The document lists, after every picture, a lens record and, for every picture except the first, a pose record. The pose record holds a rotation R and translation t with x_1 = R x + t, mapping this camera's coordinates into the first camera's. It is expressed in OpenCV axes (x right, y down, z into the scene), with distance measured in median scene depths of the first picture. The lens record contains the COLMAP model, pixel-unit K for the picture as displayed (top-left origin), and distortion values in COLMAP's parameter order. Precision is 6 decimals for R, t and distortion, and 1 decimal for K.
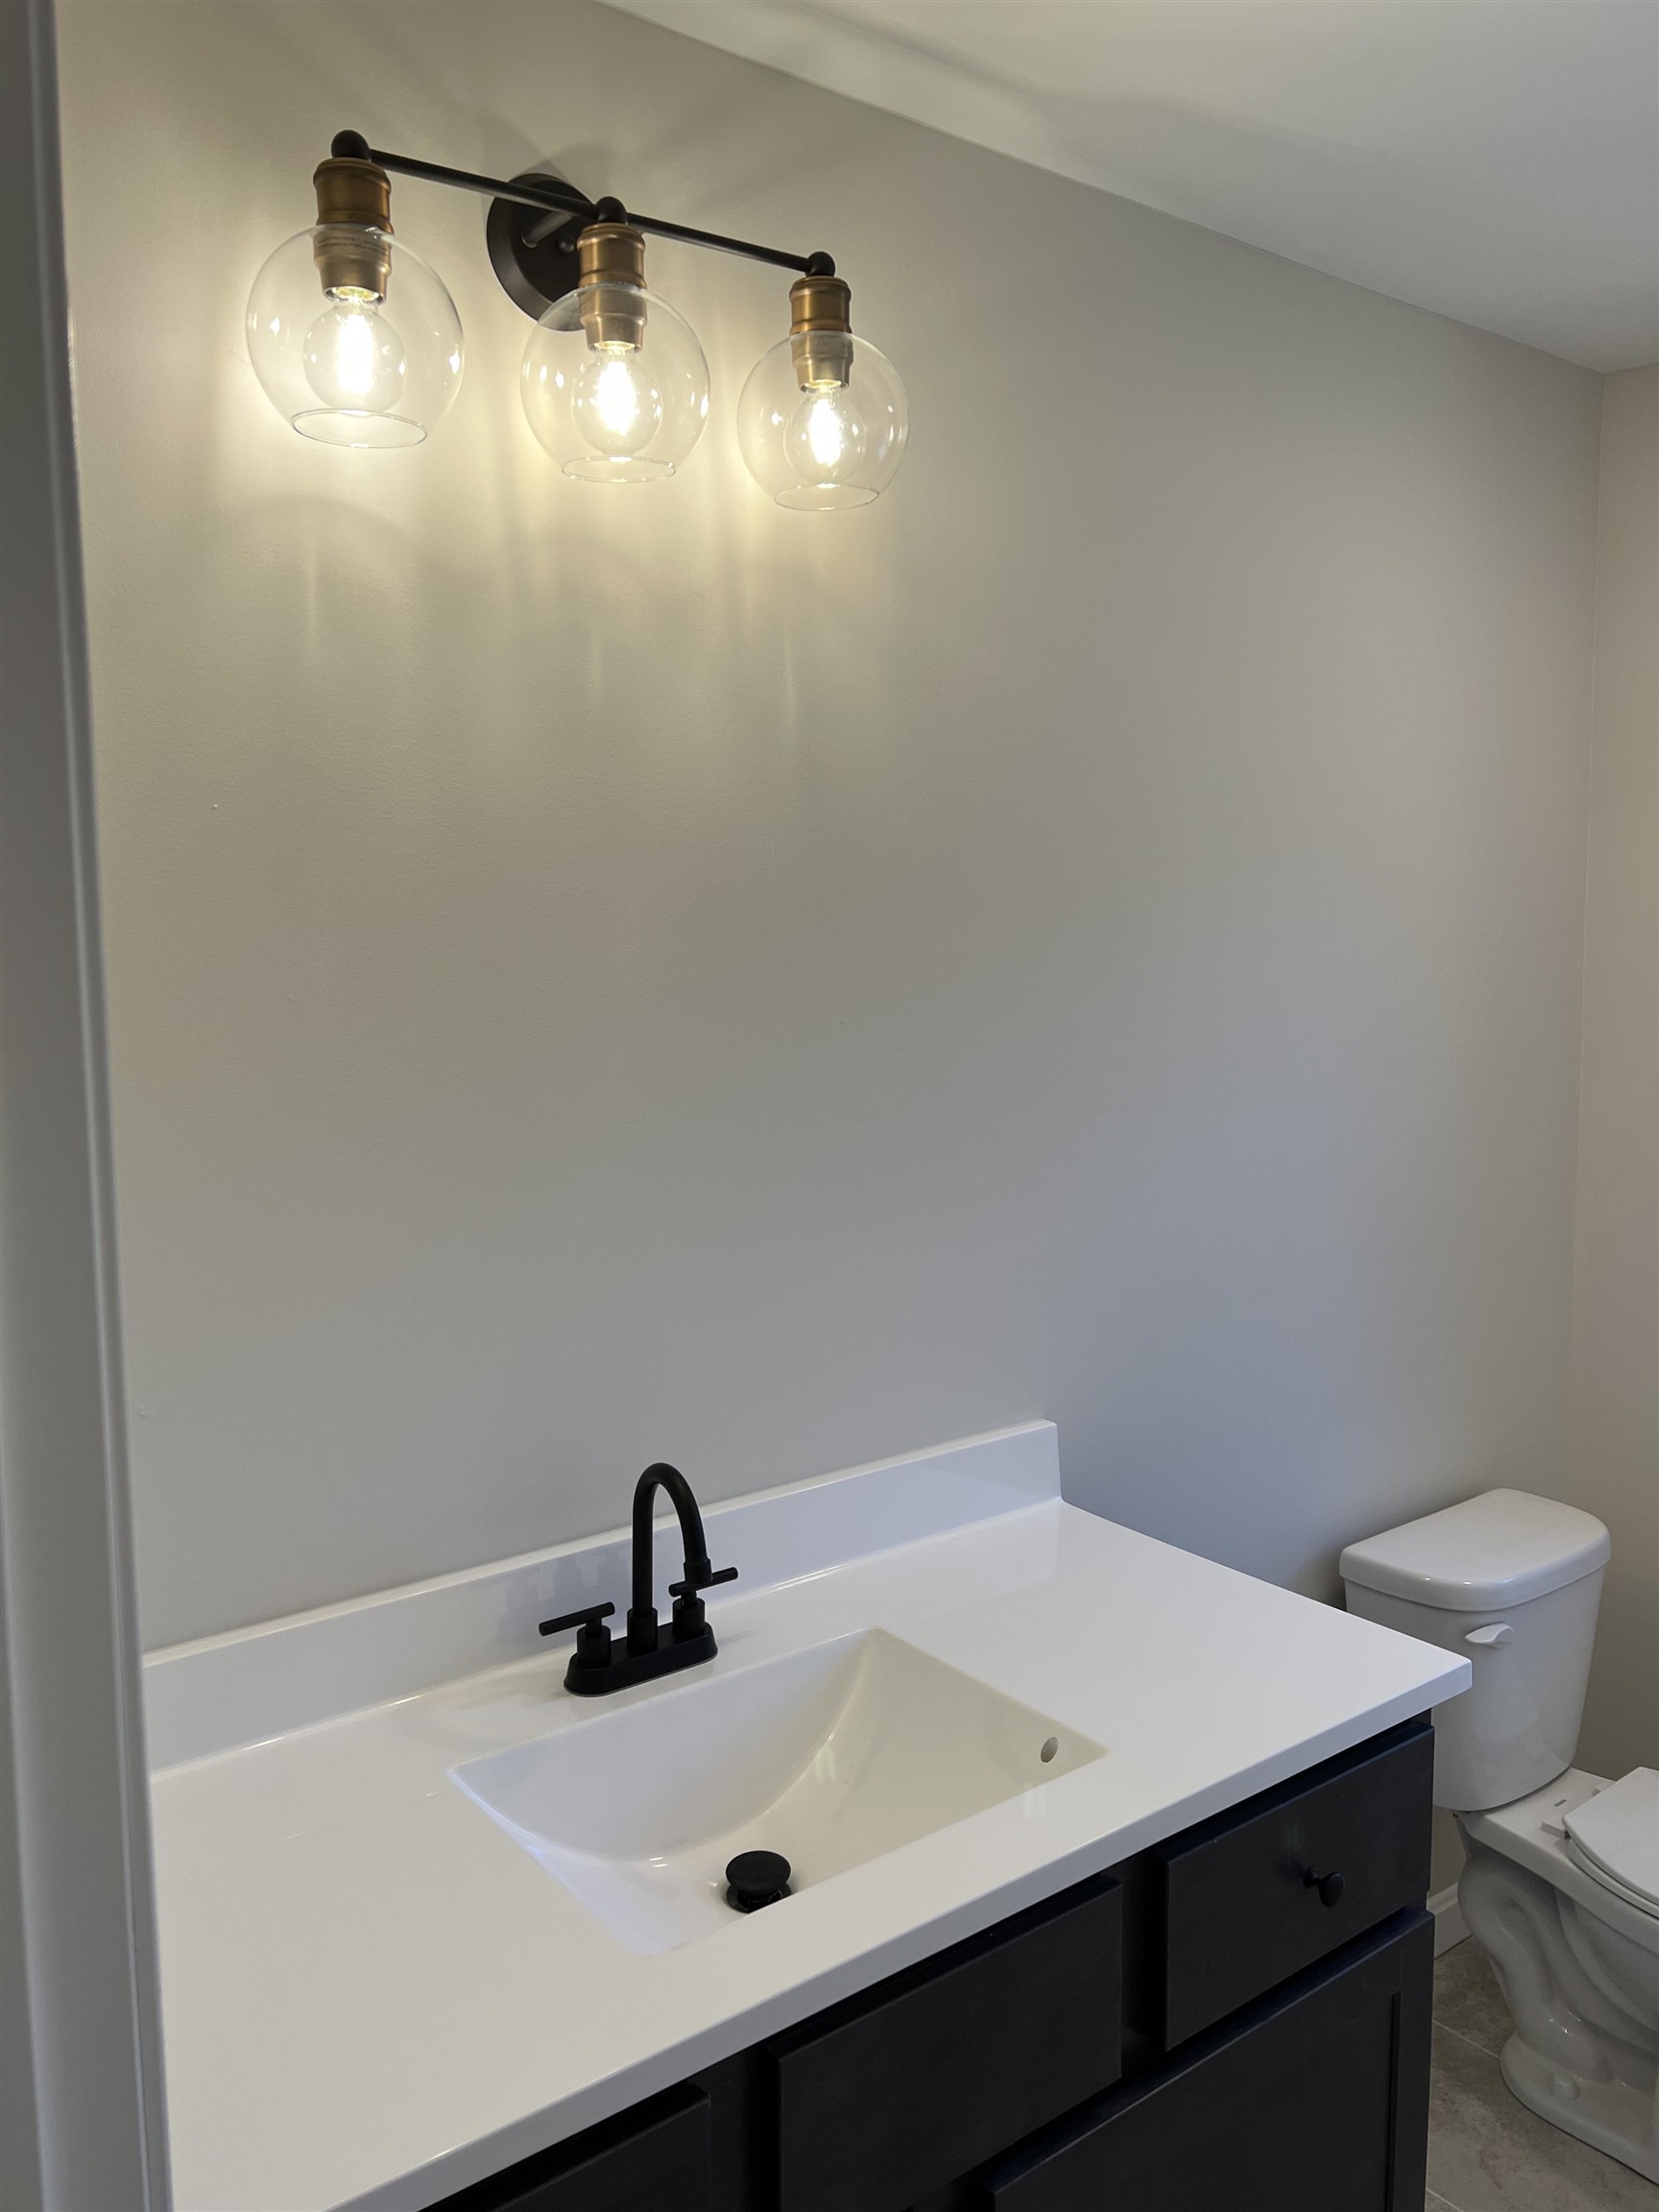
lens RADIAL K [[1653.7, 0, 822.2], [0, 1653.7, 1114.4], [0, 0, 1]] dist [-0.014530, -0.007117]
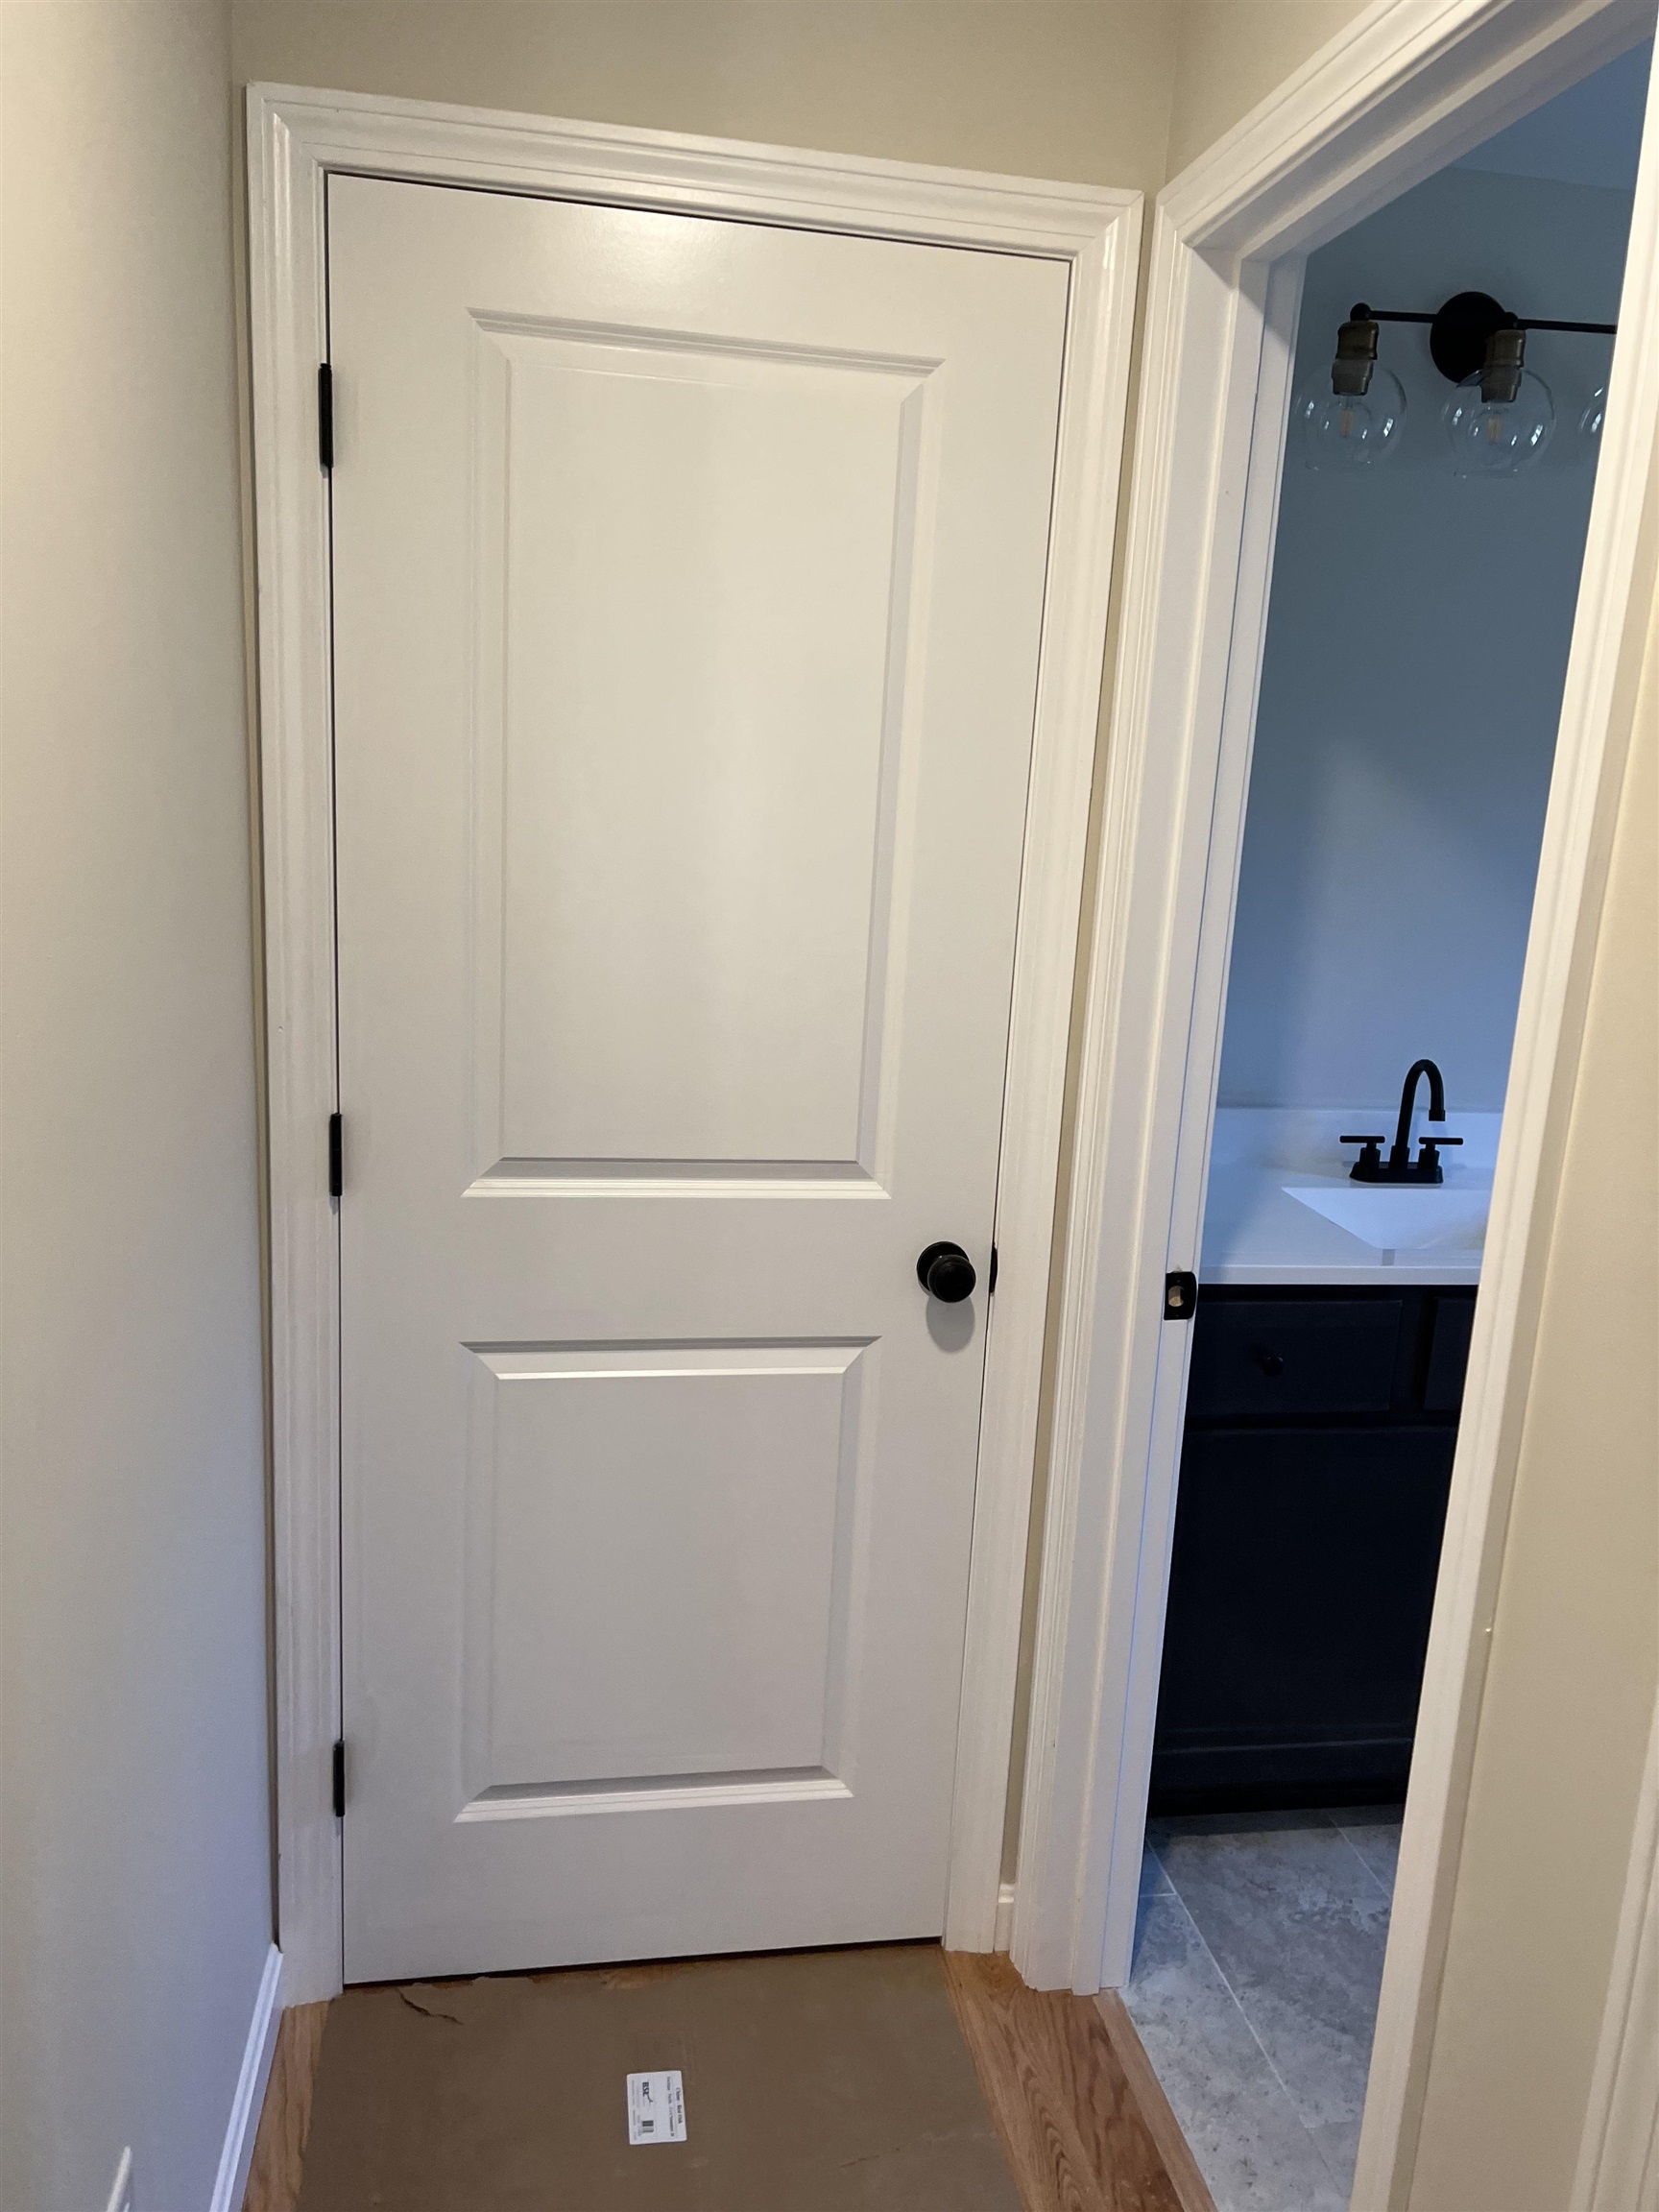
lens RADIAL K [[1653.7, 0, 820.4], [0, 1653.7, 1100.5], [0, 0, 1]] dist [-0.014530, -0.007117]
pose [[0.874923, 0.160697, -0.456821, 0.142340], [-0.113452, 0.985102, 0.129242, 0.098268], [0.470784, -0.061249, 0.880120, -0.814534]]
